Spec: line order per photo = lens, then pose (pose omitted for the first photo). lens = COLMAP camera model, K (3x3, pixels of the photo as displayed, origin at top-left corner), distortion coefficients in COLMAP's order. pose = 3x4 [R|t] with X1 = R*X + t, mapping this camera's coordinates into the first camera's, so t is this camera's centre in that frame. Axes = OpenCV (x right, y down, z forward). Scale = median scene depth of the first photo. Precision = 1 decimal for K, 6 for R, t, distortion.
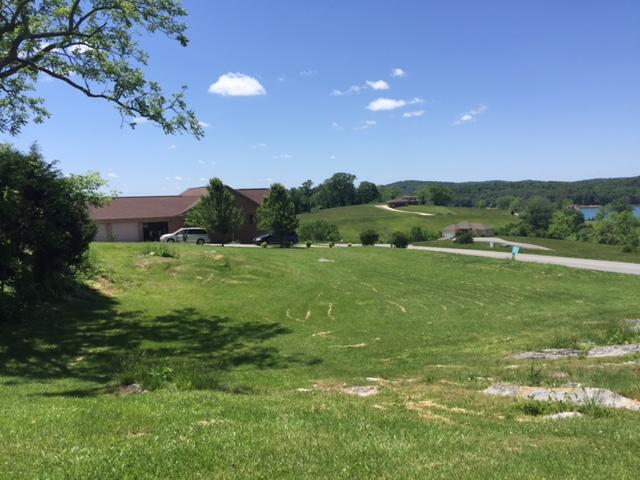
lens RADIAL K [[511.5, 0, 321.6], [0, 511.5, 236.5], [0, 0, 1]] dist [0.012759, -0.038710]
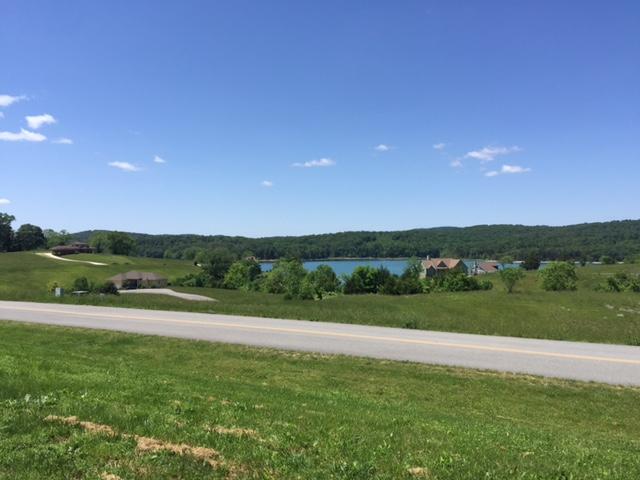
lens RADIAL K [[511.5, 0, 320.9], [0, 511.5, 237.7], [0, 0, 1]] dist [0.012759, -0.038710]
pose [[0.838046, 0.041682, 0.544005, 0.041262], [0.013525, 0.995184, -0.097088, 0.002321], [-0.545432, 0.088722, 0.833446, 0.056700]]
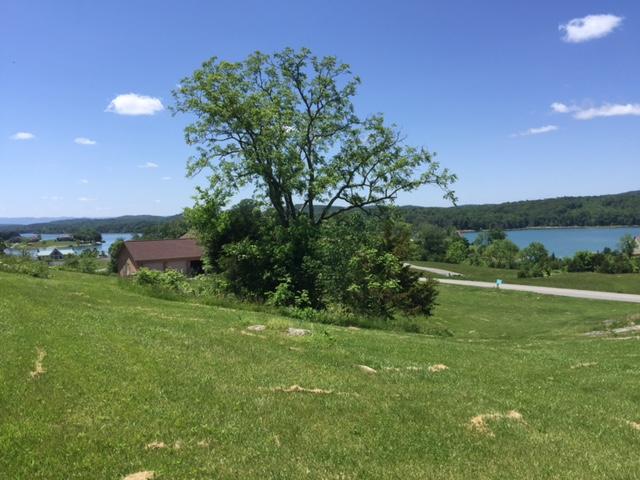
lens RADIAL K [[511.5, 0, 316.2], [0, 511.5, 237.4], [0, 0, 1]] dist [0.012759, -0.038710]
pose [[0.978736, 0.001523, 0.205120, -0.042721], [0.007049, 0.999132, -0.041053, -0.004254], [-0.205004, 0.041626, 0.977876, -0.035745]]
